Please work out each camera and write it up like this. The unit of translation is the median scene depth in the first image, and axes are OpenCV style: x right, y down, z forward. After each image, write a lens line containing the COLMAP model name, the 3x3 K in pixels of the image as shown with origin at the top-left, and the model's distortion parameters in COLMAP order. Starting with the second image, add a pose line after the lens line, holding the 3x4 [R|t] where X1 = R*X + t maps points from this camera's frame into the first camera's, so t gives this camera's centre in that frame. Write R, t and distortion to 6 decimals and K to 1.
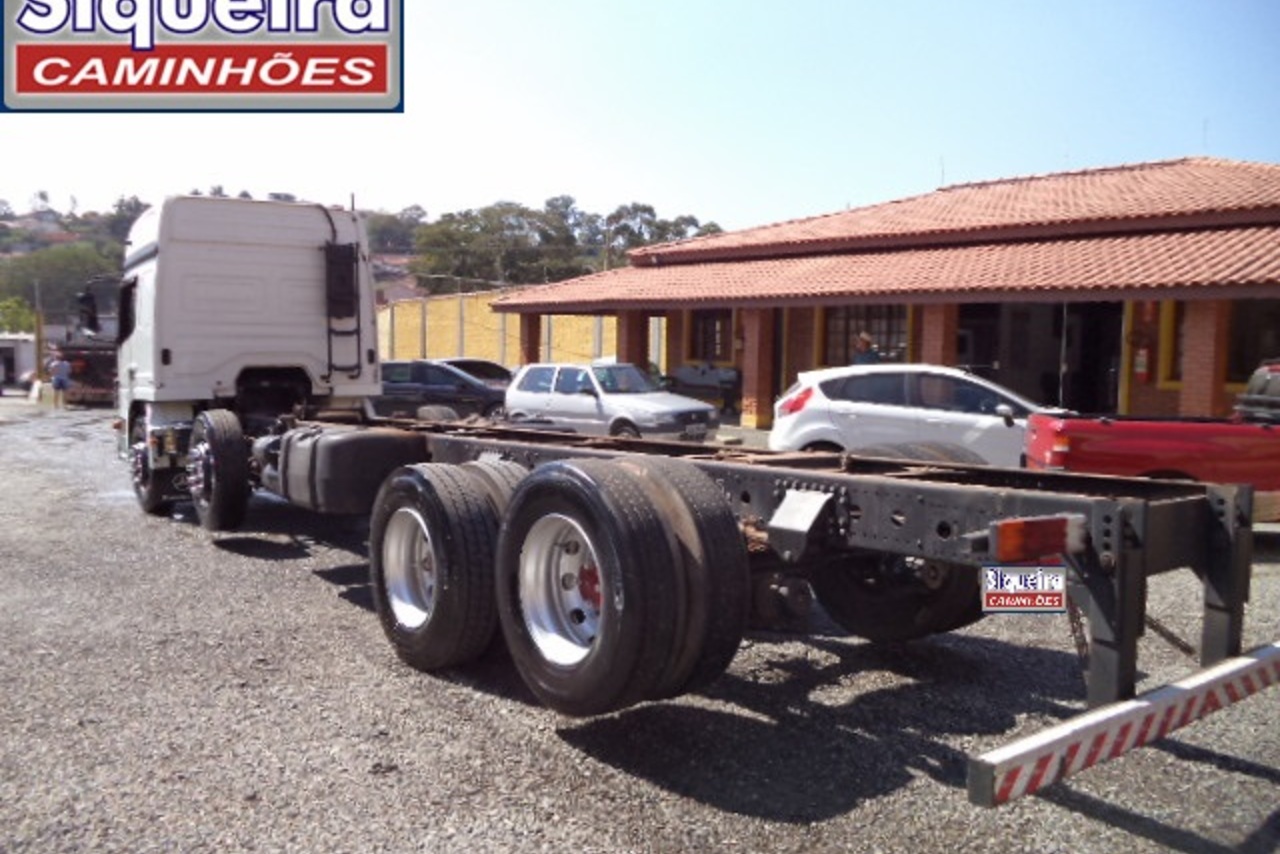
lens RADIAL K [[1049.7, 0, 644.6], [0, 1049.7, 414.6], [0, 0, 1]] dist [-0.025318, -0.009388]
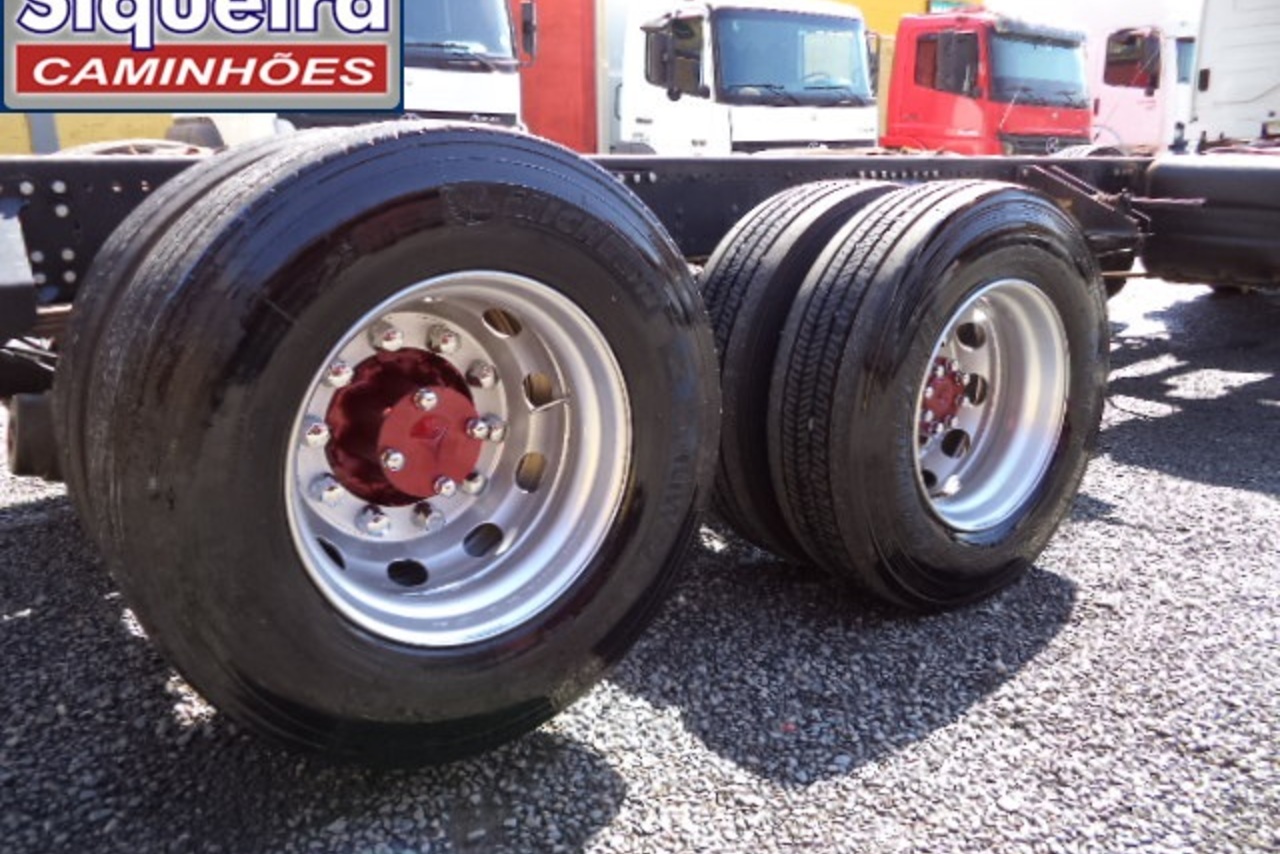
lens RADIAL K [[1049.7, 0, 644.6], [0, 1049.7, 414.6], [0, 0, 1]] dist [-0.025318, -0.009388]
pose [[-0.056245, 0.224546, -0.972839, 0.318812], [-0.037337, 0.973227, 0.226794, 0.022765], [0.997719, 0.049079, -0.046355, 0.607951]]
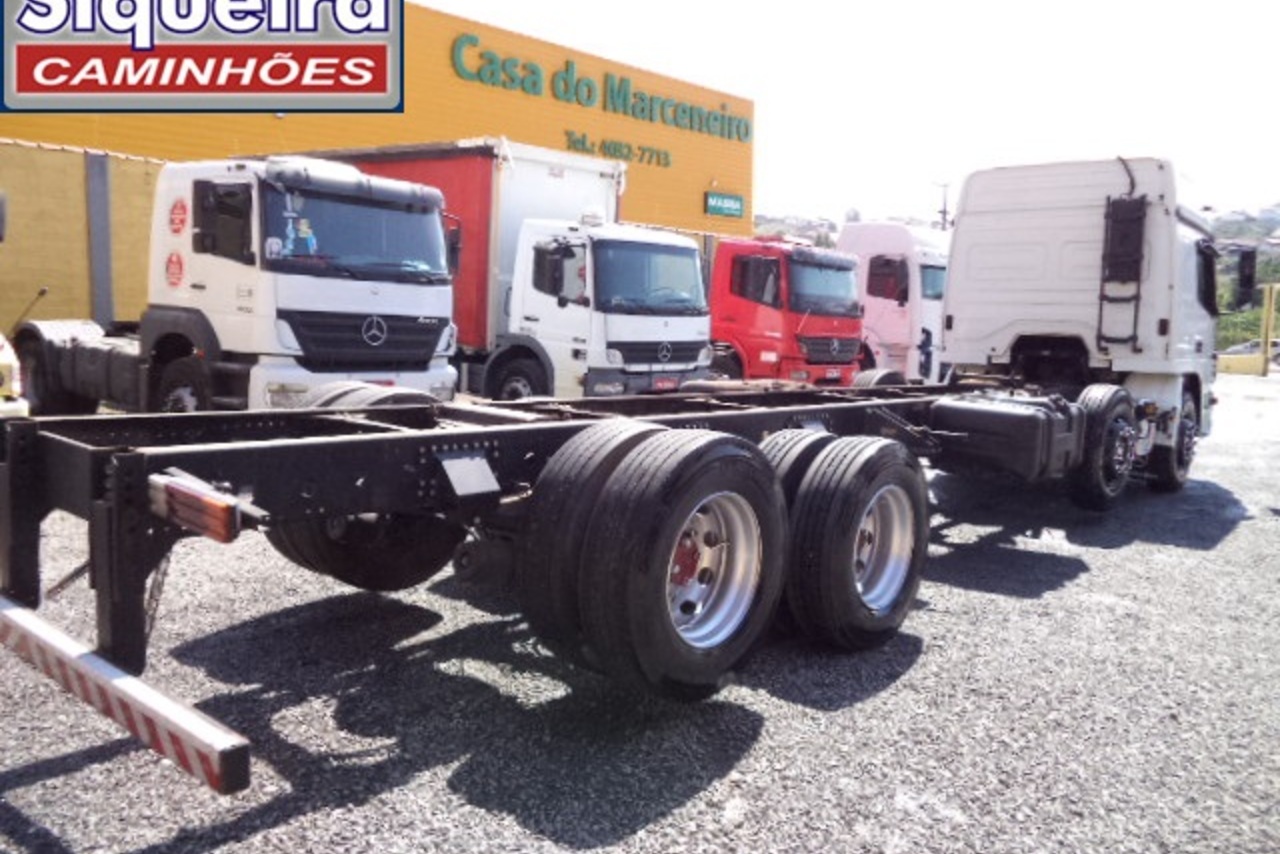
lens RADIAL K [[1049.7, 0, 644.6], [0, 1049.7, 414.6], [0, 0, 1]] dist [-0.025318, -0.009388]
pose [[0.160092, 0.090028, -0.982988, 0.534115], [-0.083400, 0.993505, 0.077409, -0.016905], [0.983573, 0.069589, 0.166561, 0.483432]]
